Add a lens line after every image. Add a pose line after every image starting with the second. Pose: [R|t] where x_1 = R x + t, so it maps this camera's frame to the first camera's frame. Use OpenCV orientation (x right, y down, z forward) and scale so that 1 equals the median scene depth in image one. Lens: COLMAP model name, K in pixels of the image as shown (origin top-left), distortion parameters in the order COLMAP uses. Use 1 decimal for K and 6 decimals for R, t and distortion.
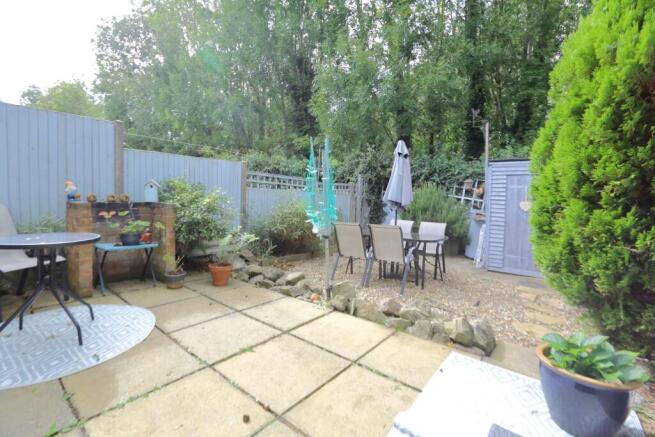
lens RADIAL K [[295.8, 0, 325.5], [0, 295.8, 213.0], [0, 0, 1]] dist [-0.060460, 0.021043]
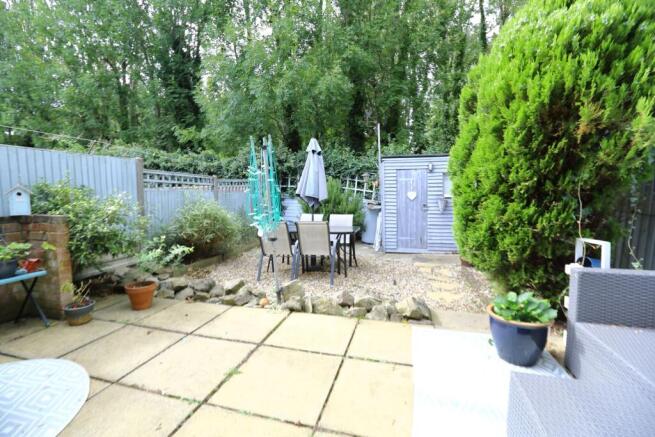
lens RADIAL K [[295.8, 0, 325.5], [0, 295.8, 213.0], [0, 0, 1]] dist [-0.060460, 0.021043]
pose [[0.915624, -0.067586, 0.396315, -0.216257], [0.056725, 0.997625, 0.039076, -0.034082], [-0.398014, -0.013298, 0.917283, 0.035776]]
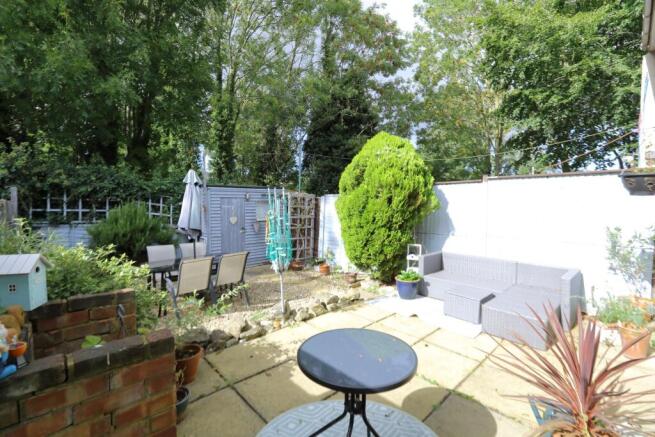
lens RADIAL K [[295.8, 0, 325.5], [0, 295.8, 213.0], [0, 0, 1]] dist [-0.060460, 0.021043]
pose [[0.133357, -0.063433, 0.989036, -1.143501], [0.045697, 0.997282, 0.057800, -0.214736], [-0.990014, 0.037487, 0.135893, 0.642212]]
